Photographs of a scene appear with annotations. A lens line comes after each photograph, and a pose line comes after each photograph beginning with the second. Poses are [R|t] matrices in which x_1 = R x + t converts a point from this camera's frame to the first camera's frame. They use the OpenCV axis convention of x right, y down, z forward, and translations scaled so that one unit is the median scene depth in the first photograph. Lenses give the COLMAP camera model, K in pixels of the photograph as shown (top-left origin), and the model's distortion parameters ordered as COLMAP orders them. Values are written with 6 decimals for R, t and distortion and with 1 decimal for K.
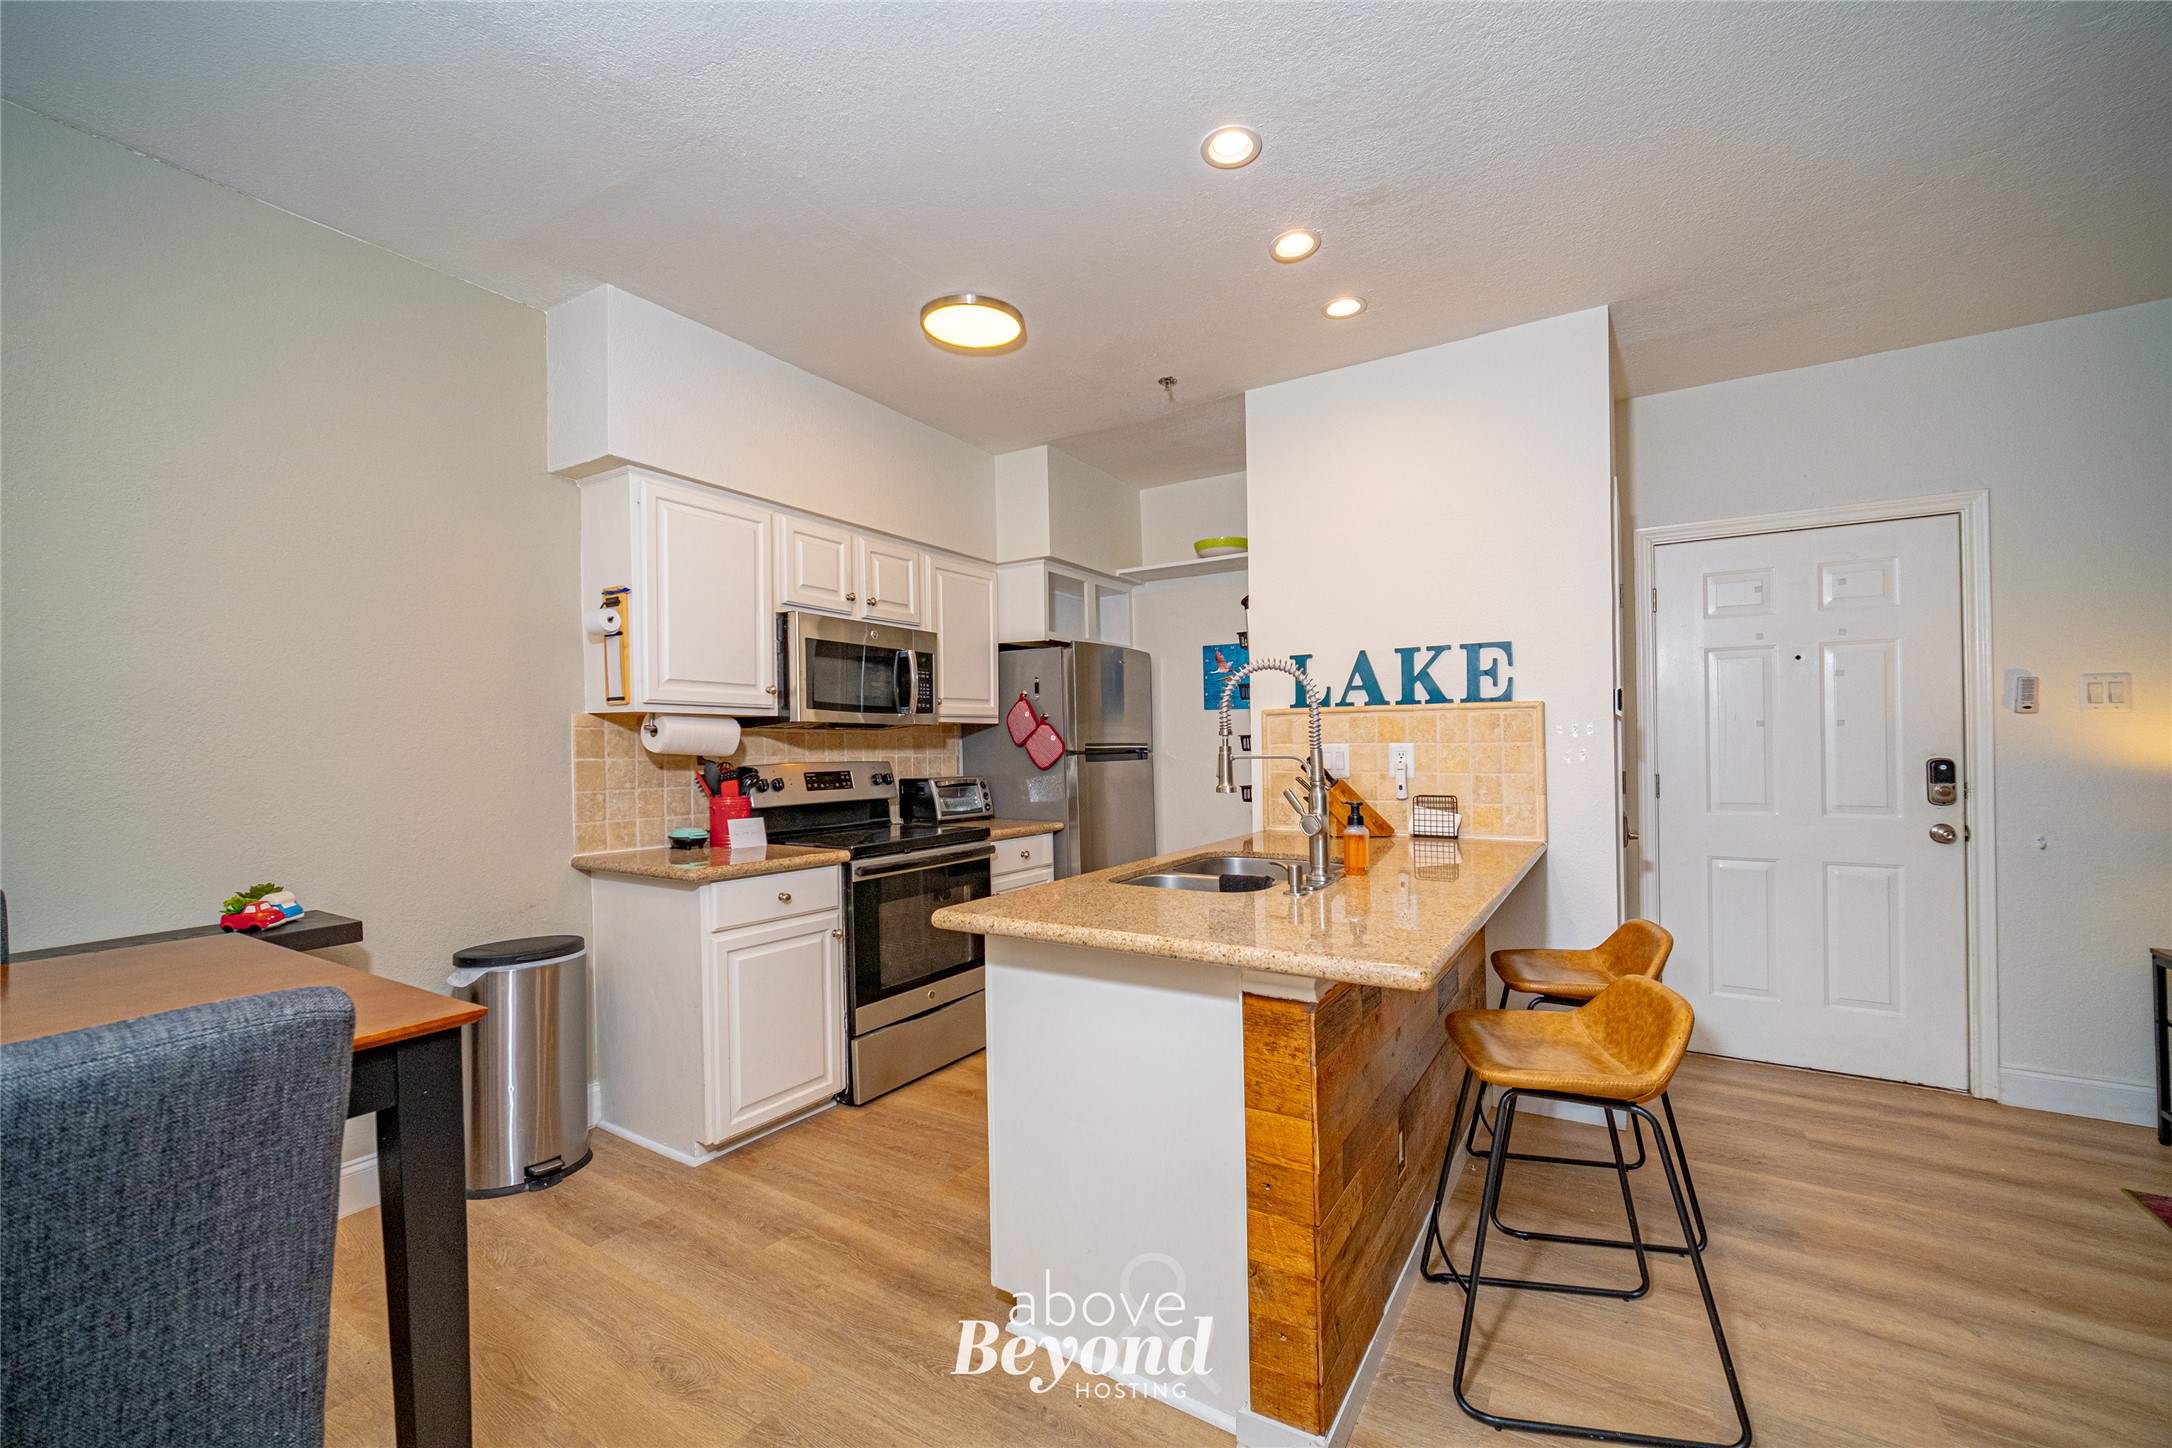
lens RADIAL K [[904.0, 0, 1086.0], [0, 904.0, 724.0], [0, 0, 1]] dist [-0.000528, -0.000091]
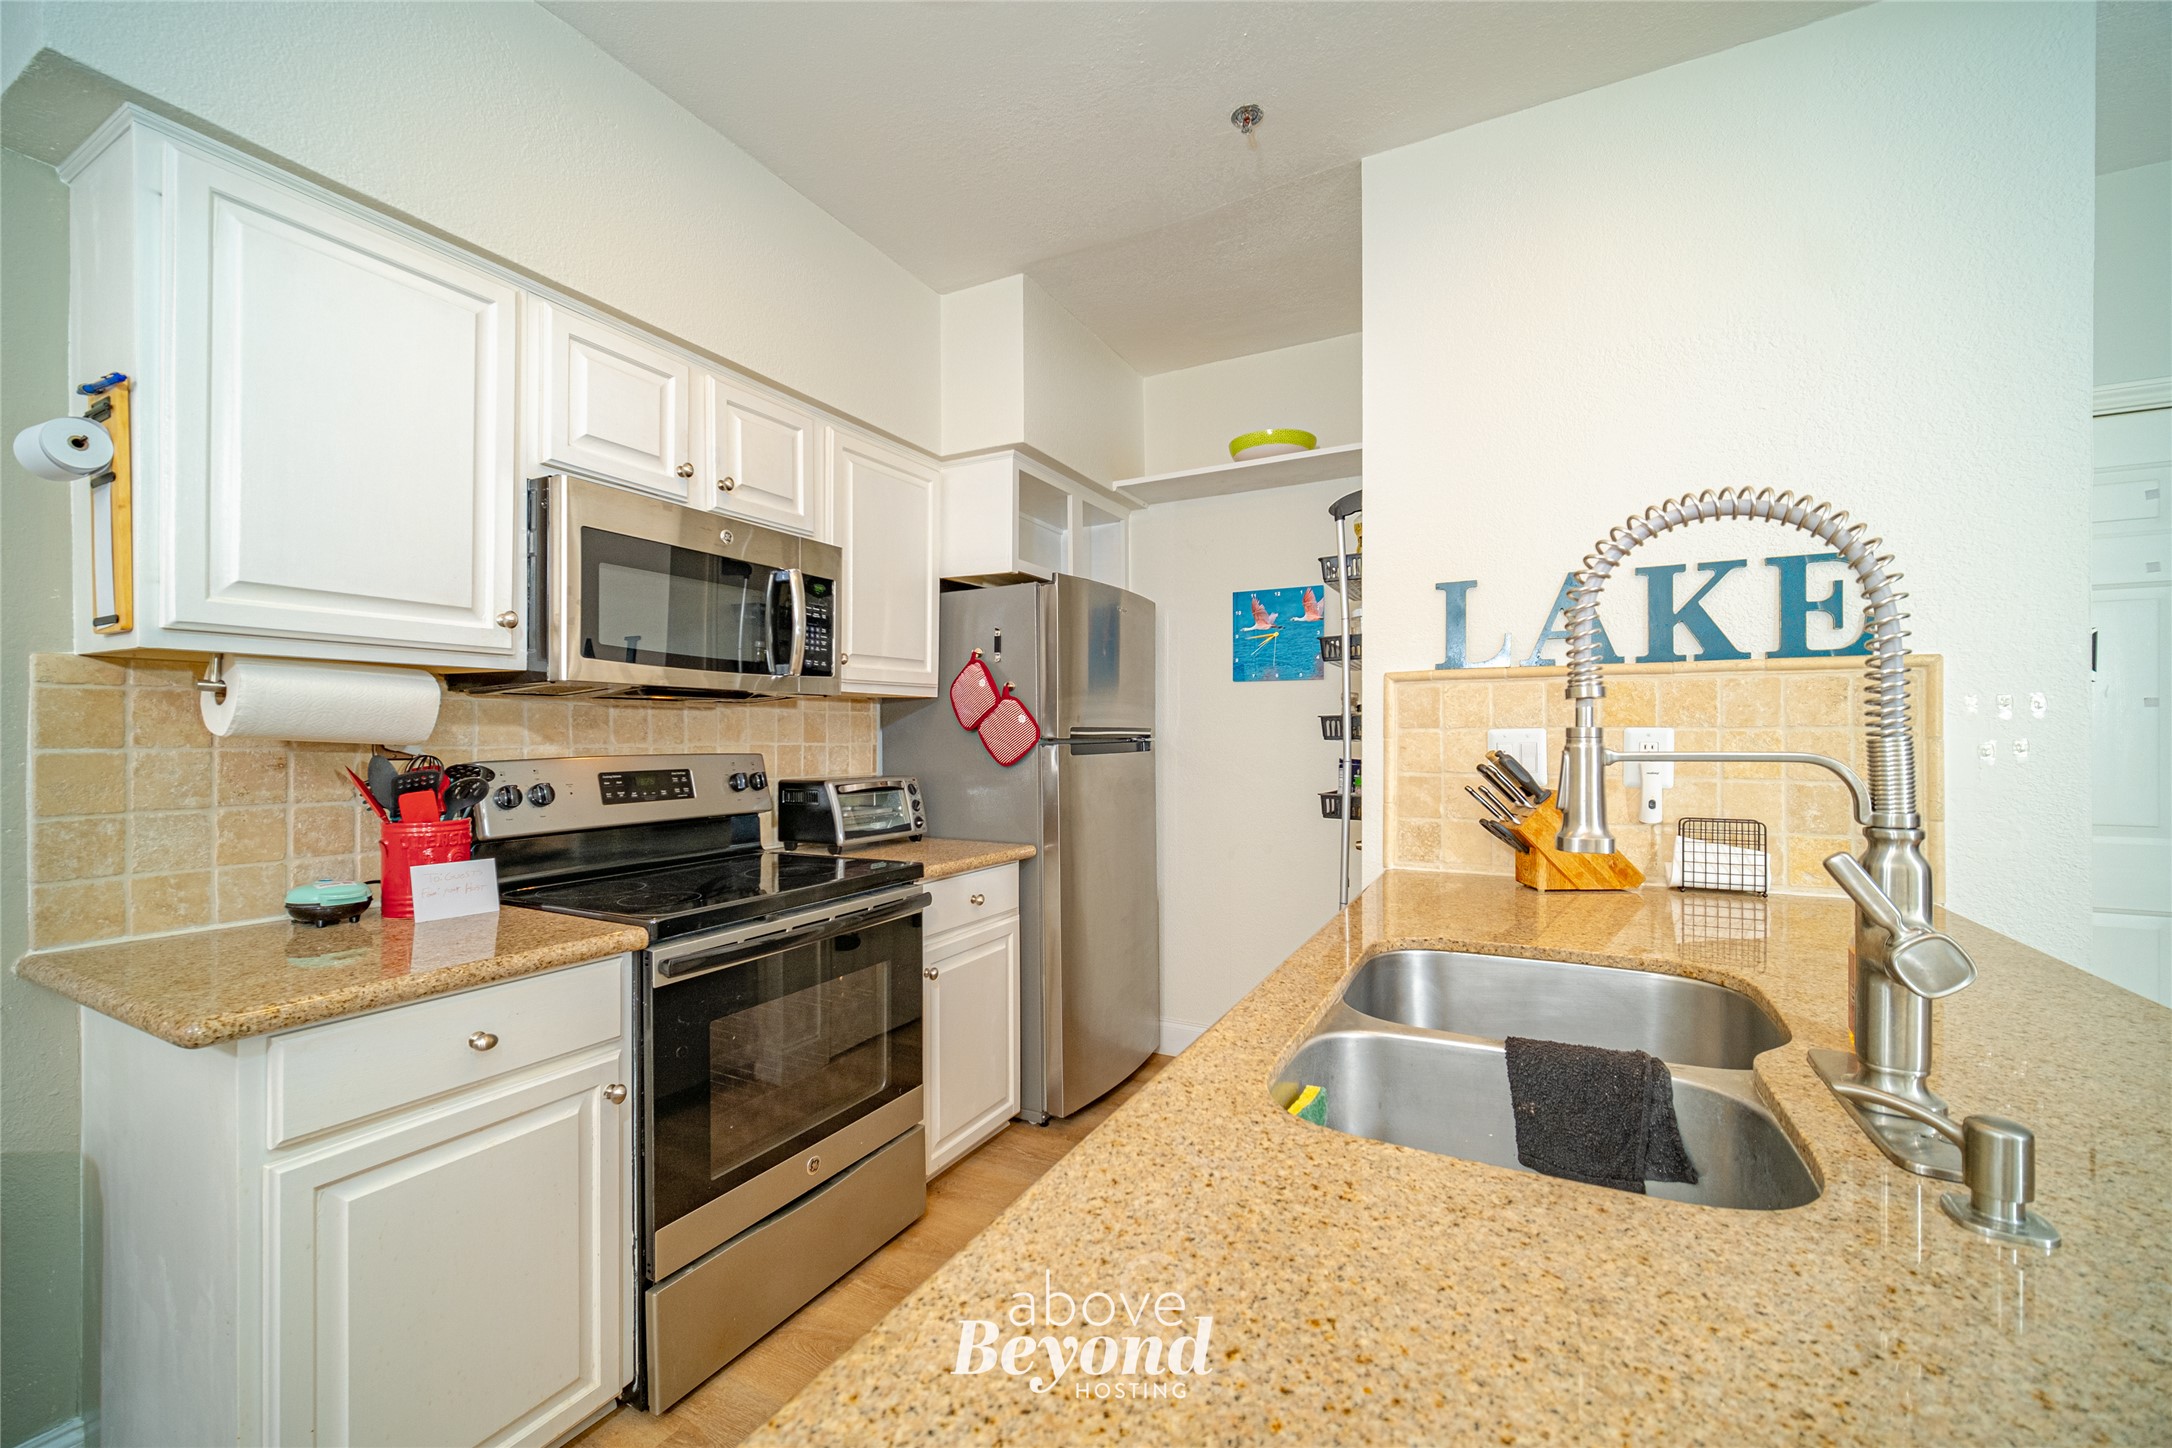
lens RADIAL K [[882.7, 0, 1151.8], [0, 882.7, 678.8], [0, 0, 1]] dist [-0.001029, -0.000111]
pose [[0.988067, 0.015677, 0.153223, -0.048756], [-0.009708, 0.999167, -0.039626, 0.012481], [-0.153717, 0.037666, 0.987397, 0.396877]]
